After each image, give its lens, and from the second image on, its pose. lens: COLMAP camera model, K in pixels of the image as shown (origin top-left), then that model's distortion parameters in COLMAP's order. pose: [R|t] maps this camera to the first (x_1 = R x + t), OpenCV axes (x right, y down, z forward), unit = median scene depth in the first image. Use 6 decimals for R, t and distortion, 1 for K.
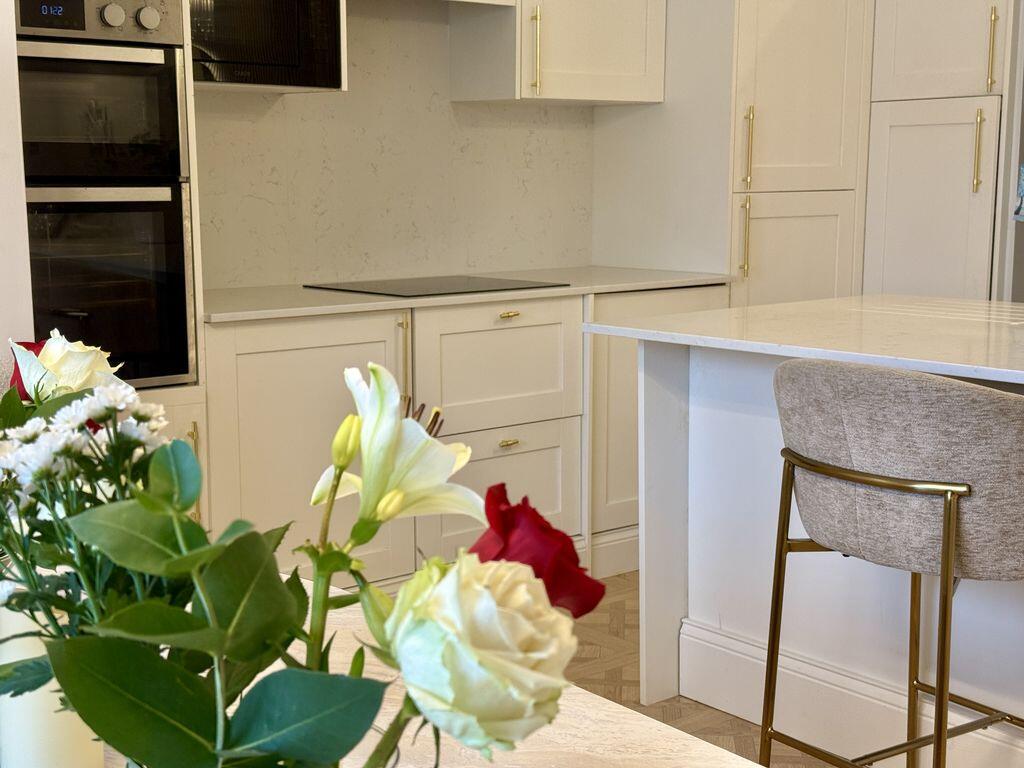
lens RADIAL K [[1422.7, 0, 514.3], [0, 1422.7, 389.2], [0, 0, 1]] dist [0.122308, 0.000000]
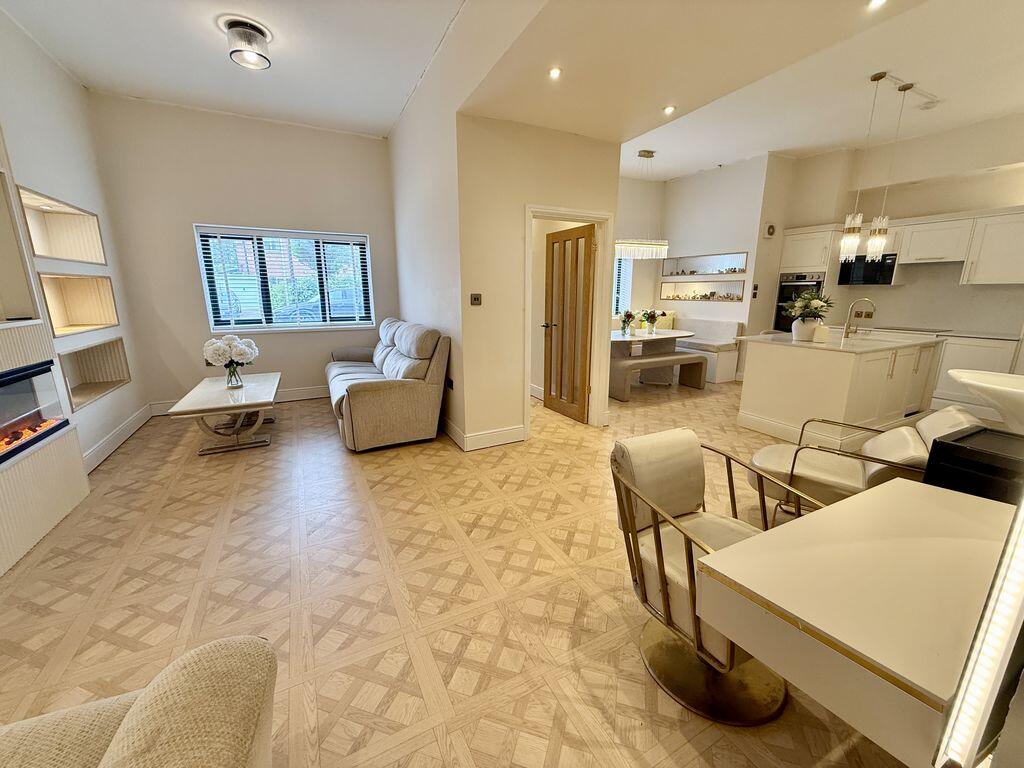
lens RADIAL K [[408.0, 0, 509.2], [0, 408.0, 383.6], [0, 0, 1]] dist [-0.000145, 0.000066]
pose [[-0.215578, 0.220410, -0.951286, 2.181060], [-0.144664, 0.956234, 0.254339, -0.081793], [0.965711, 0.192447, -0.174258, 0.109594]]
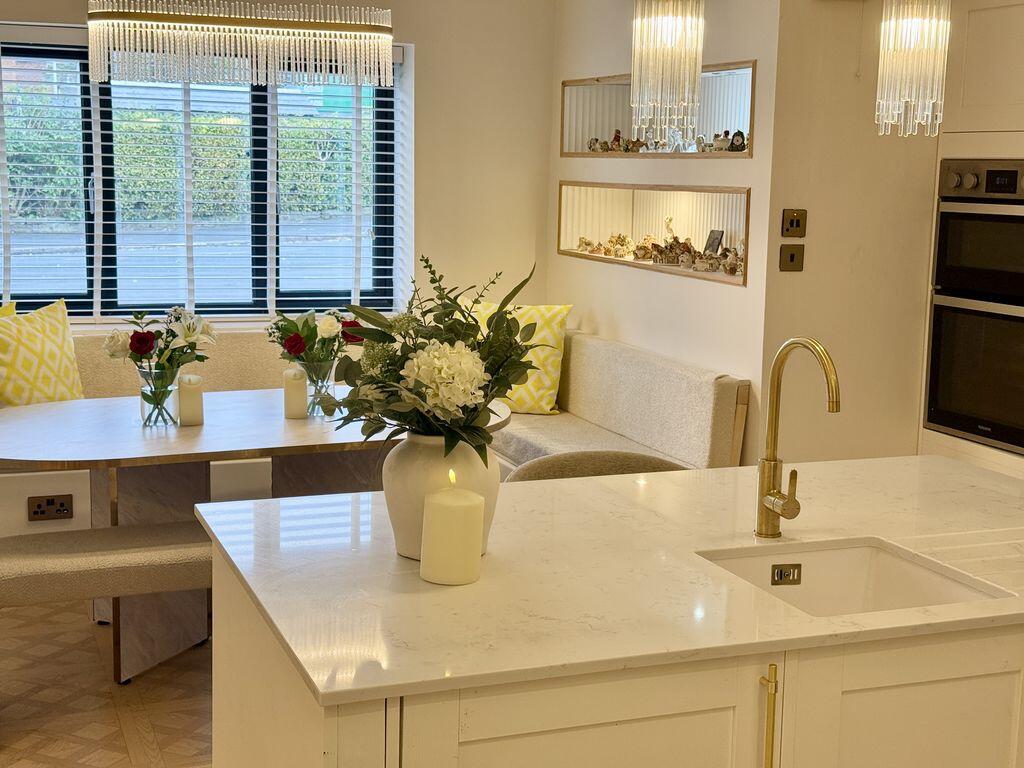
lens RADIAL K [[1422.7, 0, 503.3], [0, 1422.7, 386.0], [0, 0, 1]] dist [0.122308, 0.000000]
pose [[-0.324180, 0.142569, -0.935191, 1.385991], [-0.158843, 0.966339, 0.202380, -0.312238], [0.932565, 0.214155, -0.290621, 1.127284]]
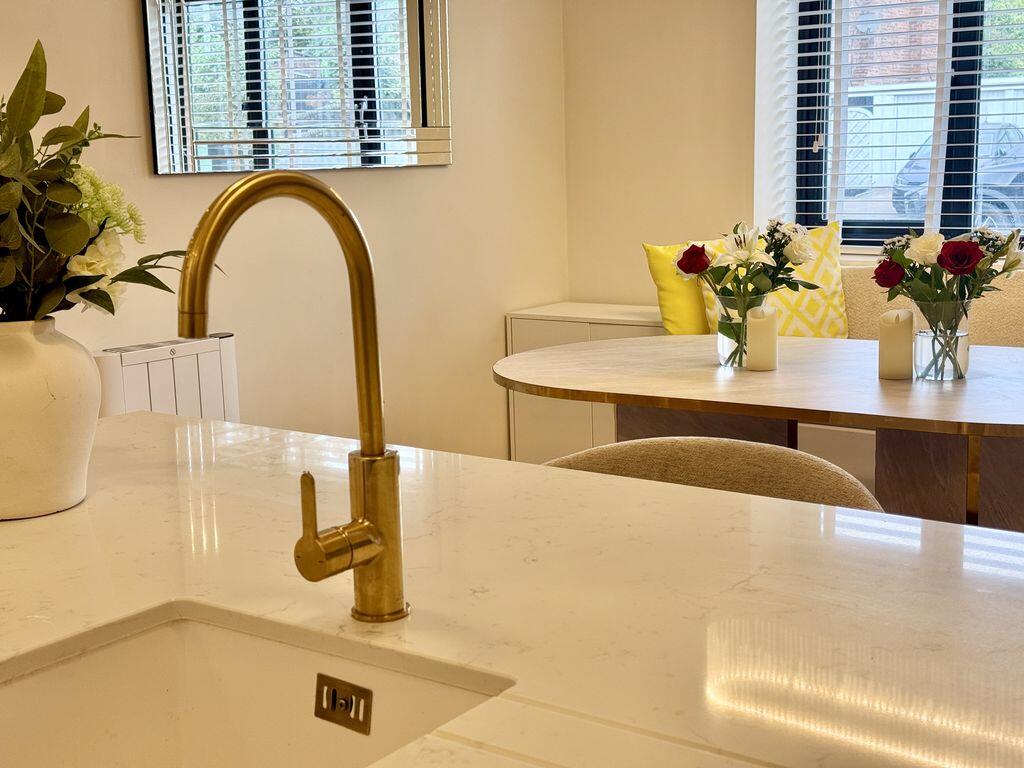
lens RADIAL K [[1422.7, 0, 517.2], [0, 1422.7, 385.6], [0, 0, 1]] dist [0.122308, 0.000000]
pose [[-0.969391, 0.062218, -0.237510, 0.470414], [-0.014655, 0.950971, 0.308934, -0.255433], [0.245086, 0.302958, -0.920950, 1.450508]]
